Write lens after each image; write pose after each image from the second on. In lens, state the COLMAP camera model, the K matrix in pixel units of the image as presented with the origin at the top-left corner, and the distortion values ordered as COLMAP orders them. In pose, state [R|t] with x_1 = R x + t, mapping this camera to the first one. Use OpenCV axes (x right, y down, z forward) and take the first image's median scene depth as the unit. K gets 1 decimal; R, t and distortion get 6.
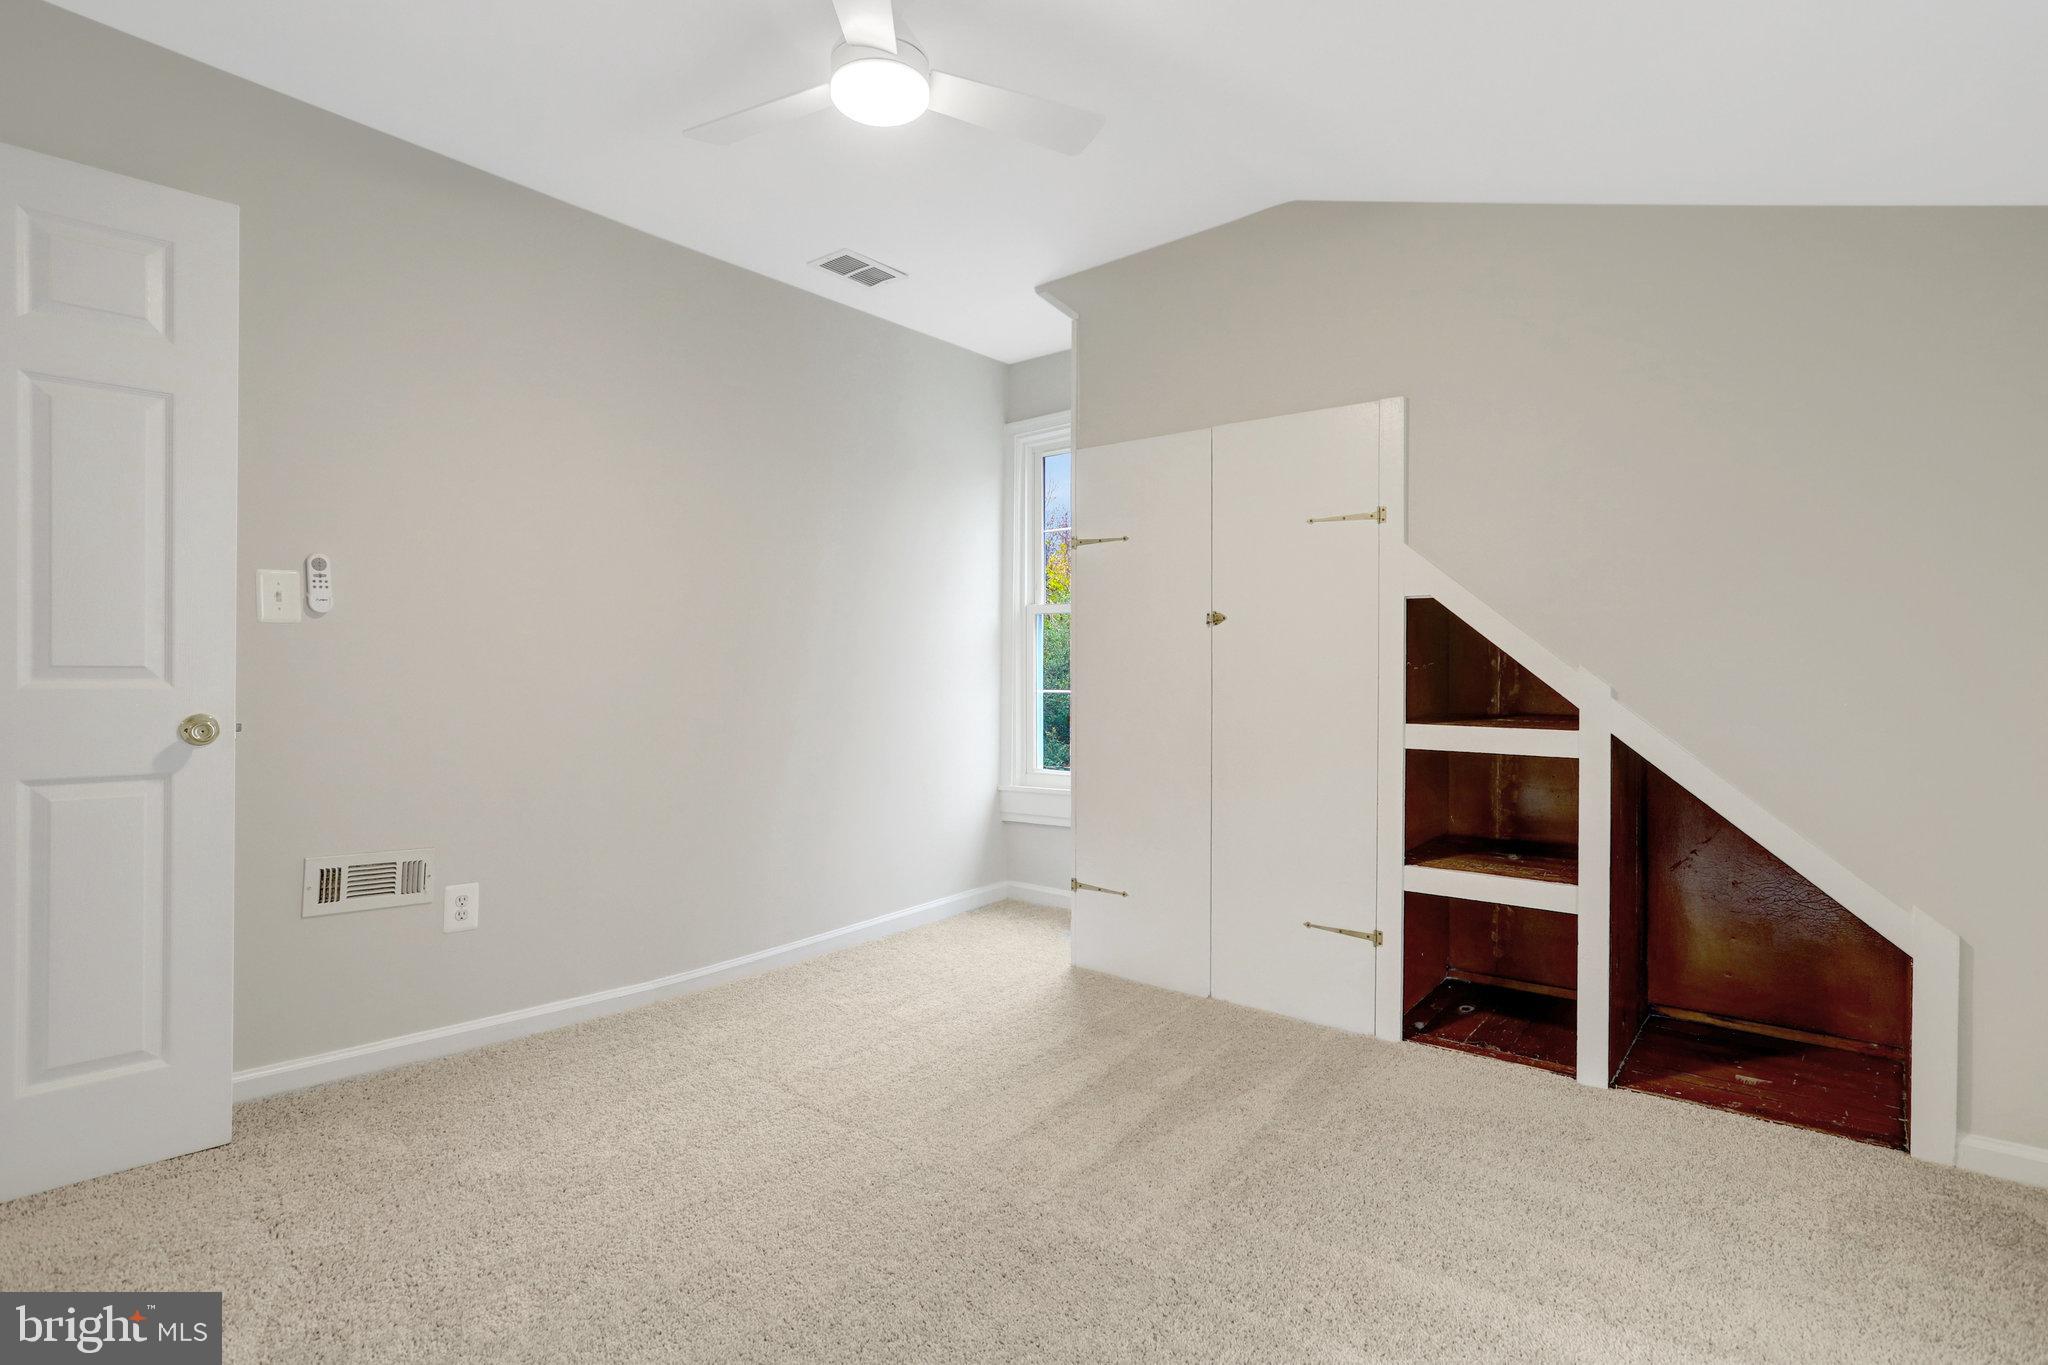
lens RADIAL K [[1020.5, 0, 1025.1], [0, 1020.5, 663.5], [0, 0, 1]] dist [-0.057647, 0.039067]
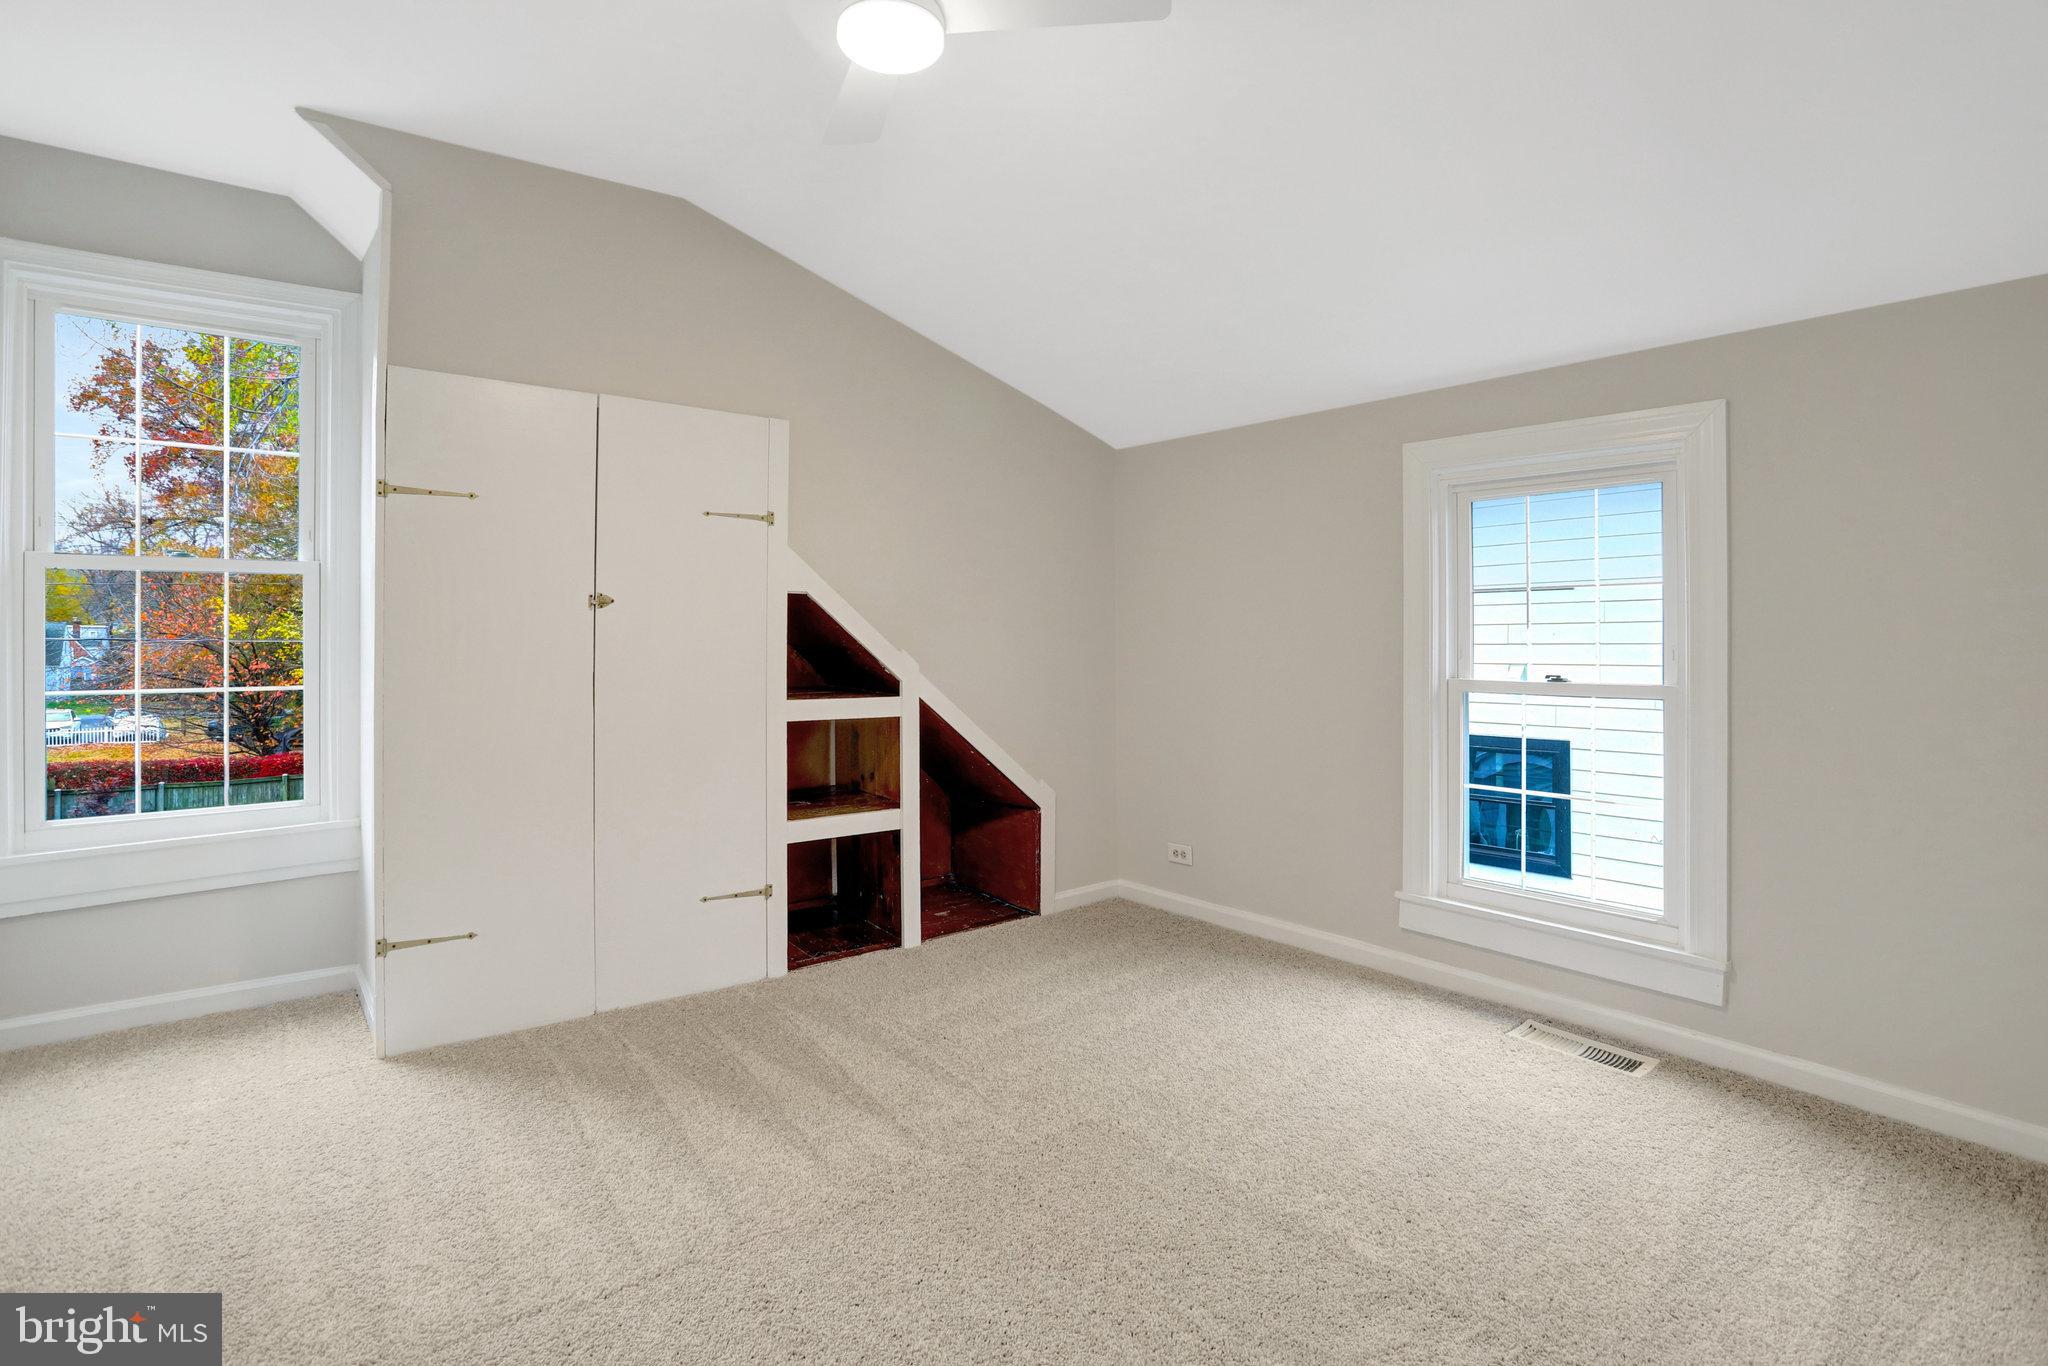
lens RADIAL K [[995.4, 0, 1025.3], [0, 995.4, 630.1], [0, 0, 1]] dist [-0.040508, 0.000429]
pose [[0.210445, 0.010839, 0.977546, -0.701043], [-0.001561, 0.999941, -0.010751, -0.010025], [-0.977605, 0.000737, 0.210449, 0.499600]]
